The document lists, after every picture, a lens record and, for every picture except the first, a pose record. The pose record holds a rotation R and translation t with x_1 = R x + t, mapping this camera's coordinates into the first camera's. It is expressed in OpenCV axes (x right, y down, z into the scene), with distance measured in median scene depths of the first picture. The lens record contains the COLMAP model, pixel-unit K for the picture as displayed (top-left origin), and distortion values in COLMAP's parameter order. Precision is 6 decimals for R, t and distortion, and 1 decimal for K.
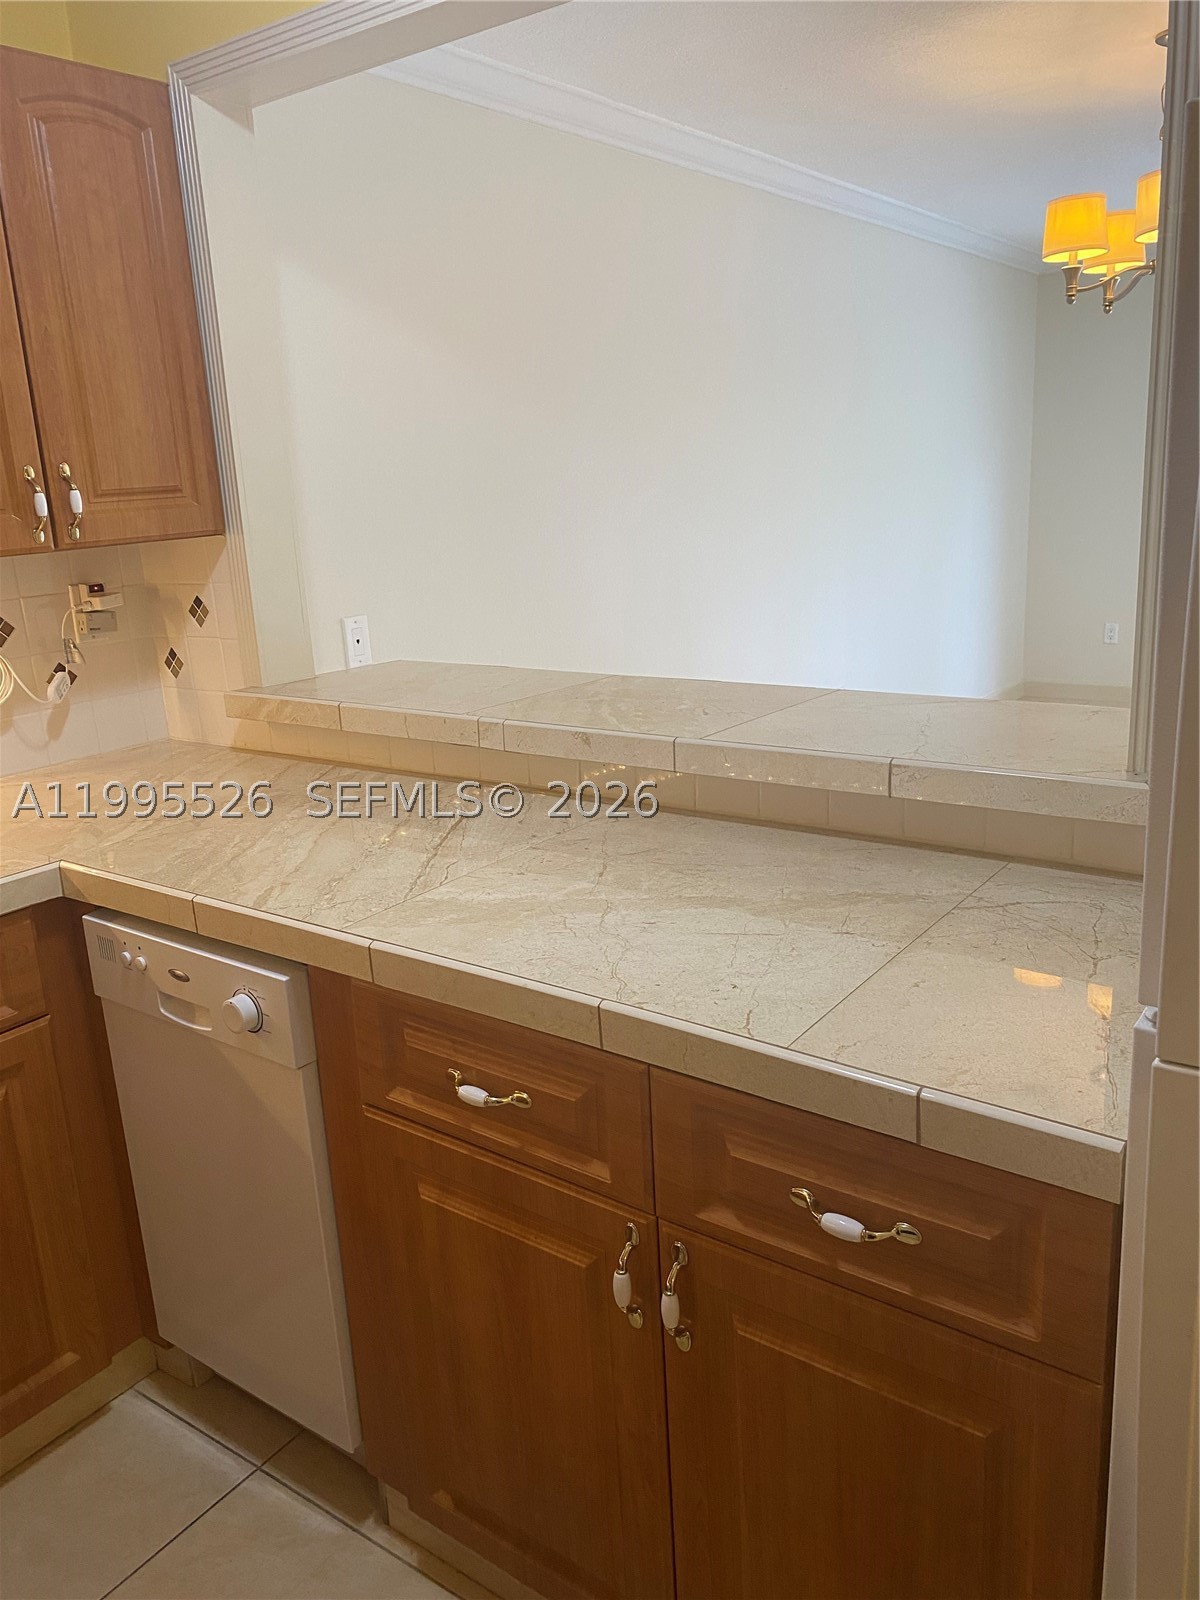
lens RADIAL K [[1204.1, 0, 597.0], [0, 1204.1, 799.2], [0, 0, 1]] dist [0.007870, -0.001689]
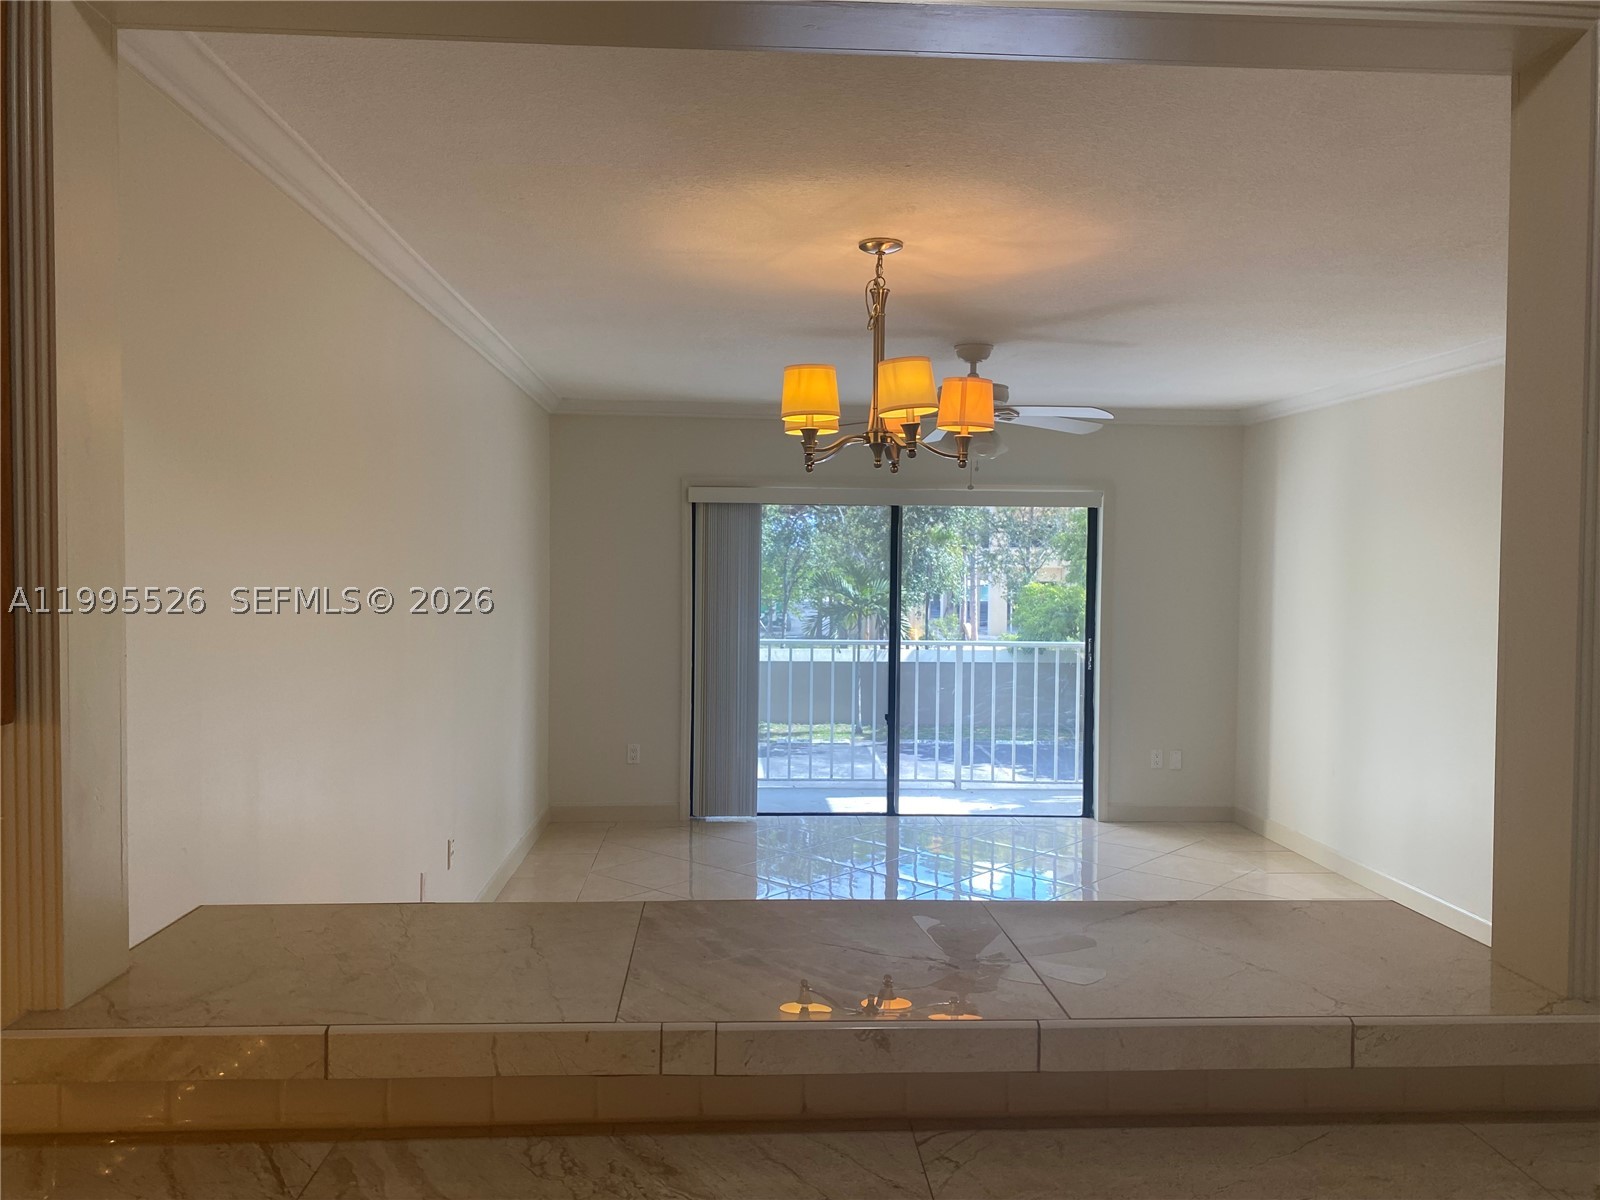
lens RADIAL K [[1204.1, 0, 796.6], [0, 1204.1, 602.7], [0, 0, 1]] dist [0.007870, -0.001689]
pose [[0.768163, 0.039901, 0.639010, -0.448600], [0.116755, 0.972591, -0.201084, -0.146327], [-0.629519, 0.229073, 0.742450, 0.450880]]
